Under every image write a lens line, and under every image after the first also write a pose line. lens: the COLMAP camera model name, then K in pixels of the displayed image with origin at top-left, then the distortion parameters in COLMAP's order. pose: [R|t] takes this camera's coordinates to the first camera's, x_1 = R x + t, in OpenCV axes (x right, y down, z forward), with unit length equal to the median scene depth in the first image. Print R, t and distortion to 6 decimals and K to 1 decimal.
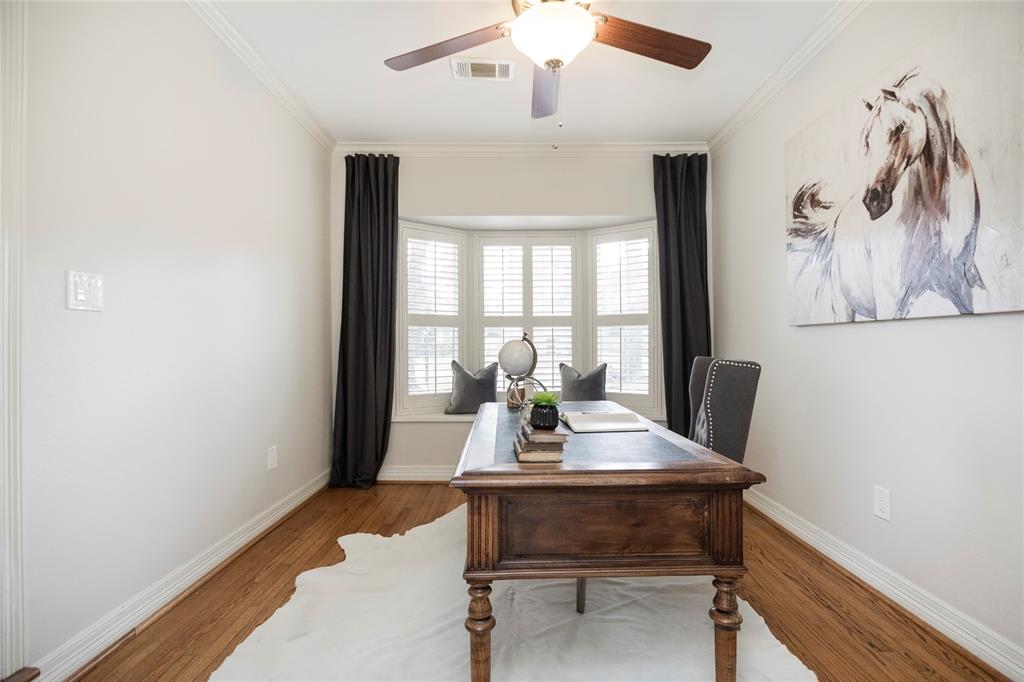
lens RADIAL K [[468.8, 0, 518.8], [0, 468.8, 343.1], [0, 0, 1]] dist [-0.020438, 0.002531]
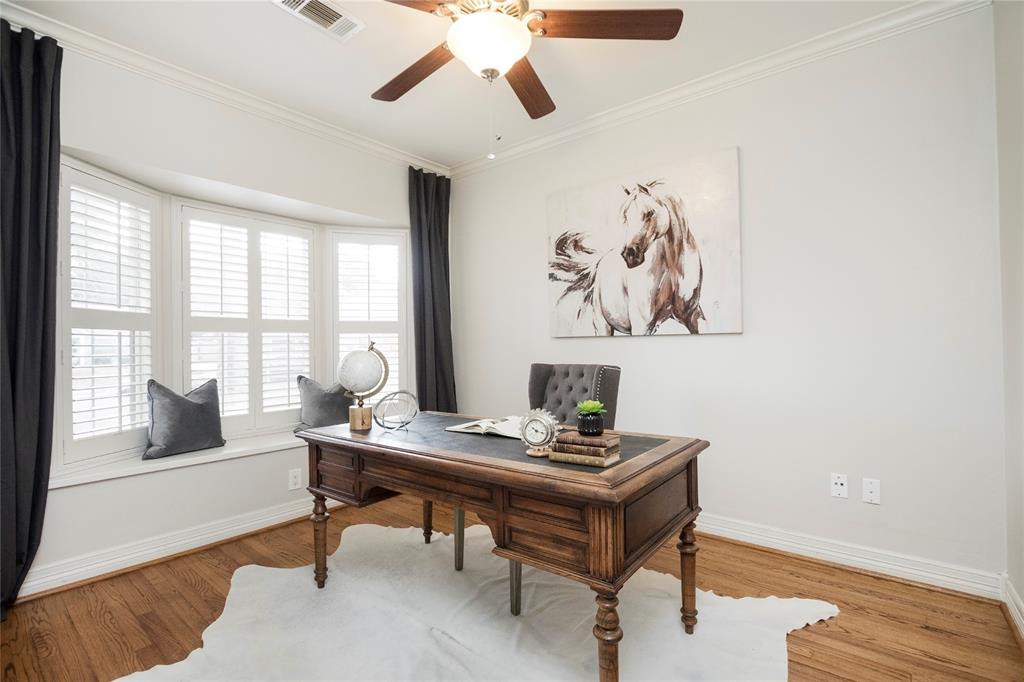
lens RADIAL K [[468.8, 0, 516.3], [0, 468.8, 342.0], [0, 0, 1]] dist [-0.020438, 0.002531]
pose [[0.634498, 0.002825, 0.772919, -0.537298], [0.006628, 0.999937, -0.009097, -0.013314], [-0.772896, 0.010895, 0.634439, 0.272966]]
